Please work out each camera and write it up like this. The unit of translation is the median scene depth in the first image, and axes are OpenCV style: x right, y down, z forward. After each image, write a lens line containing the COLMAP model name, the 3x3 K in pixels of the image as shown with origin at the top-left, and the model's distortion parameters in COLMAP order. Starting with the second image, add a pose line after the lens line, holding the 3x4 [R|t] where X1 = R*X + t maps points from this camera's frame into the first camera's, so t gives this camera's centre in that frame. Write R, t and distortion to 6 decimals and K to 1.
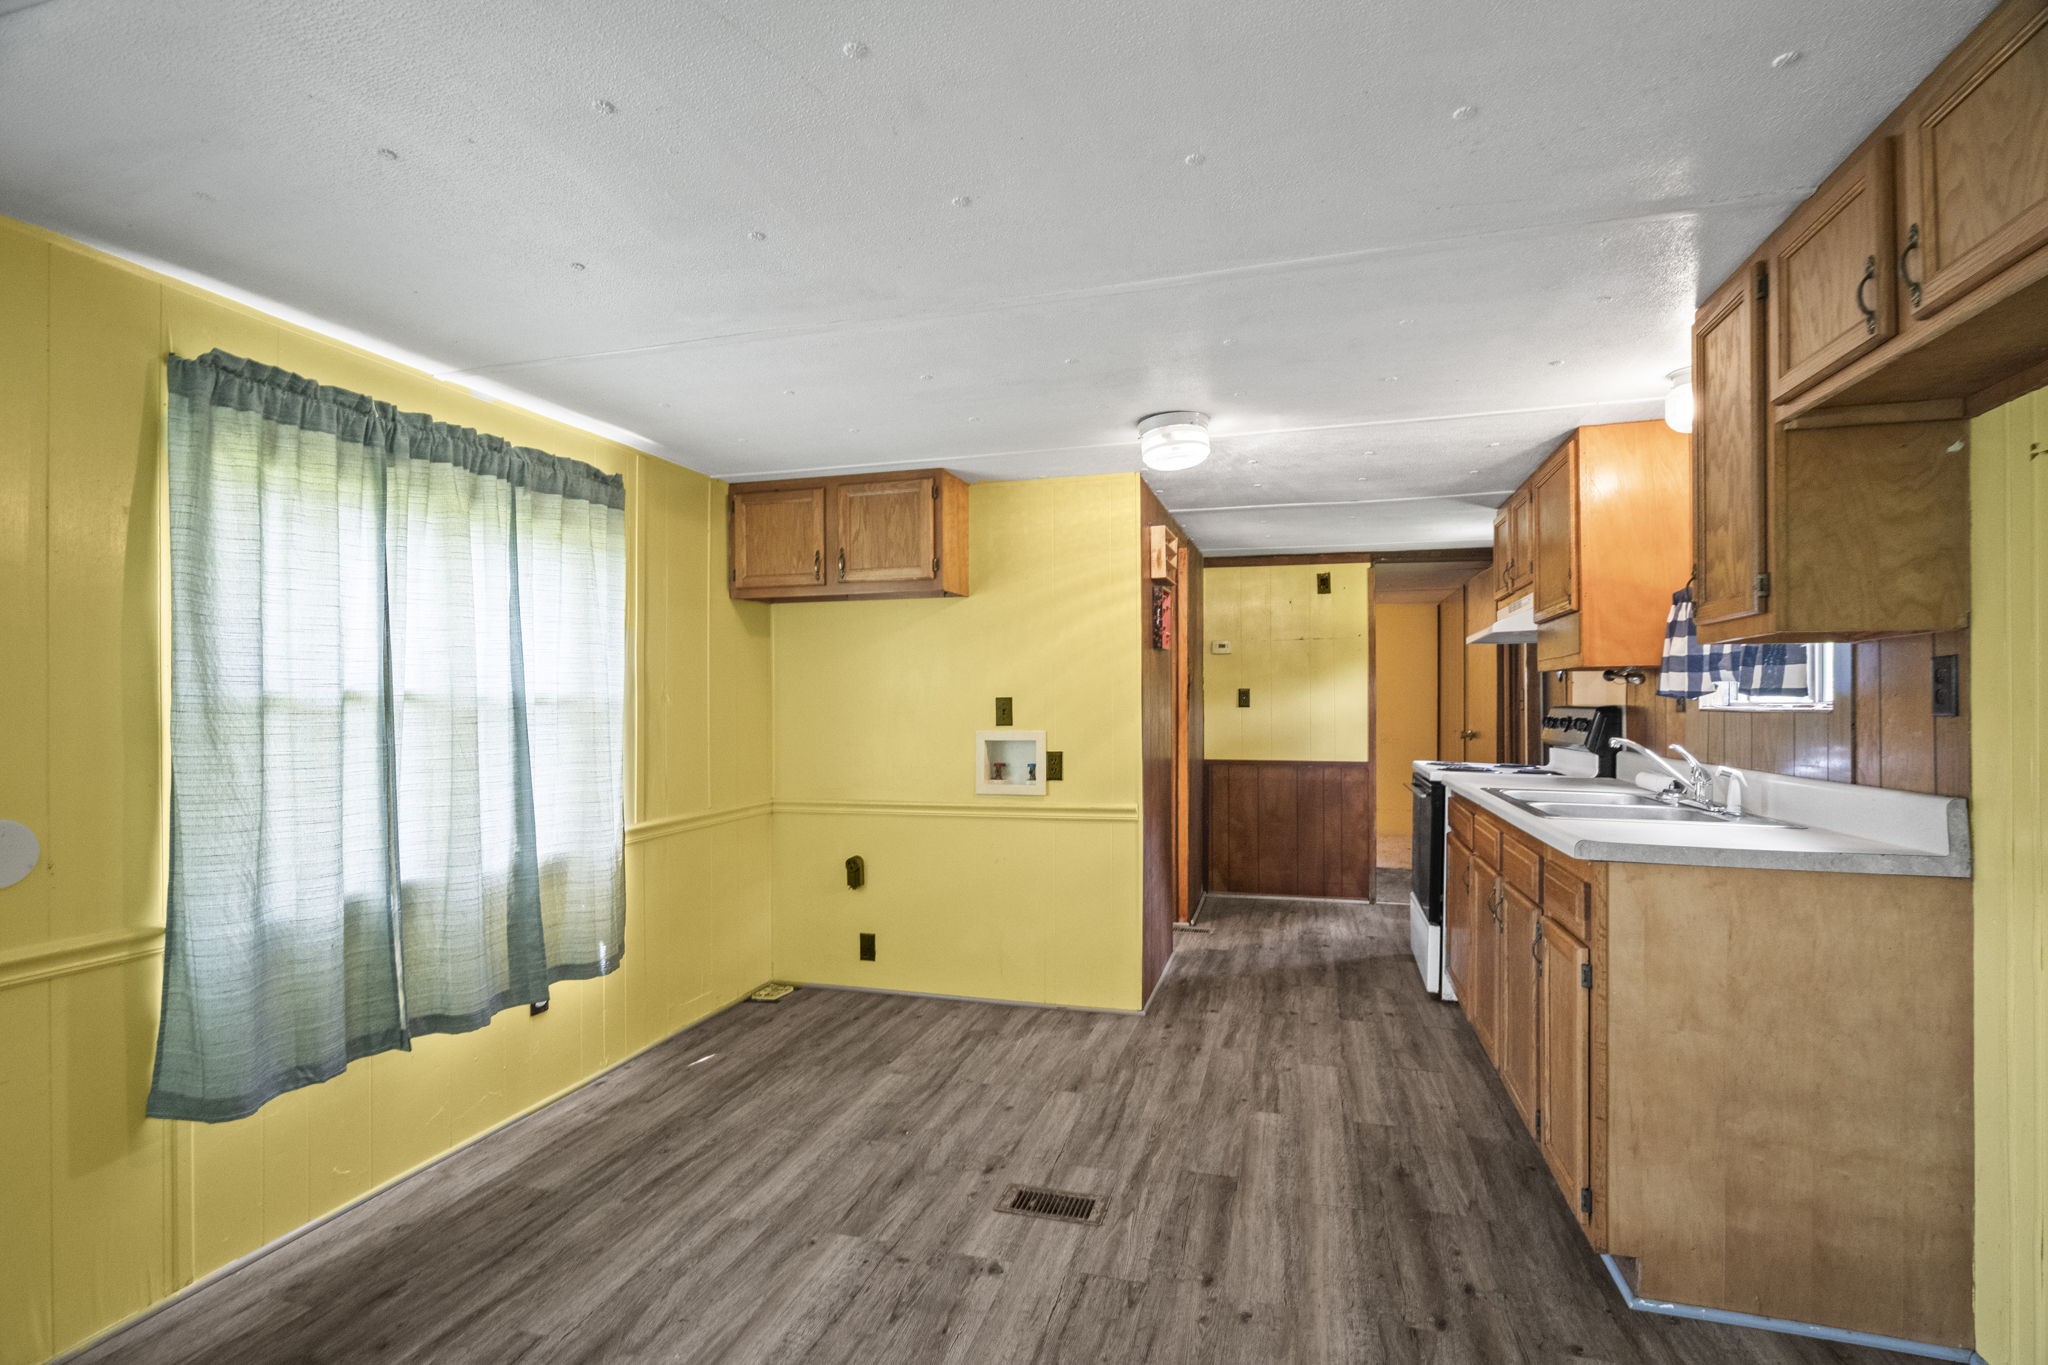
lens RADIAL K [[942.1, 0, 1025.5], [0, 942.1, 710.8], [0, 0, 1]] dist [0.001891, 0.000344]
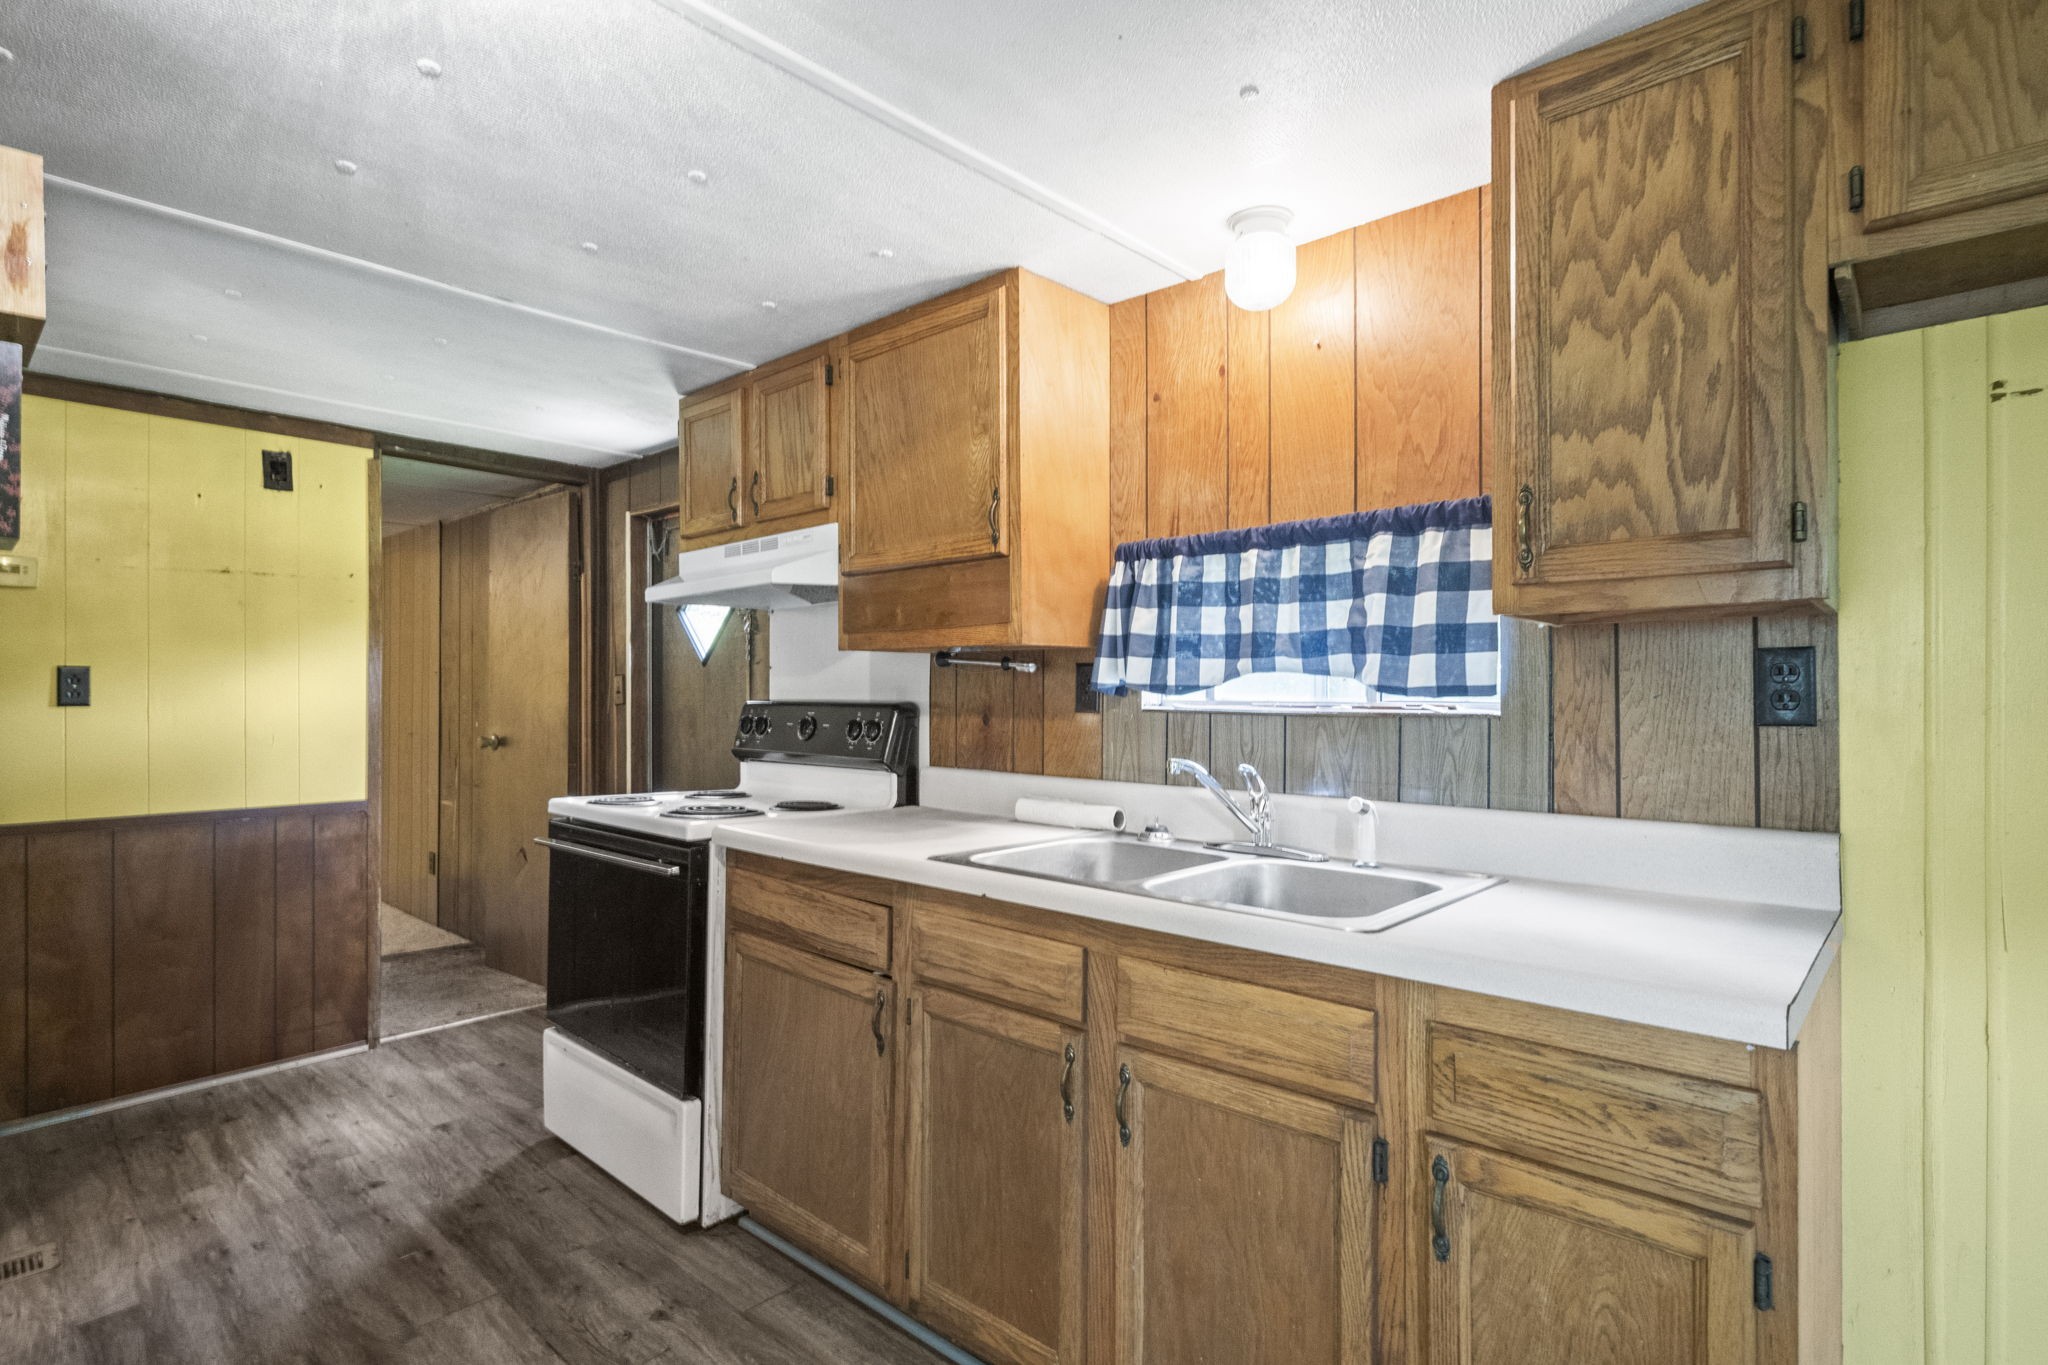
lens RADIAL K [[1008.9, 0, 1026.4], [0, 1008.9, 690.5], [0, 0, 1]] dist [0.002631, -0.000187]
pose [[0.436300, -0.001340, 0.899800, -0.013026], [0.006171, 0.999980, -0.001503, -0.010044], [-0.899780, 0.006208, 0.436299, 0.454396]]
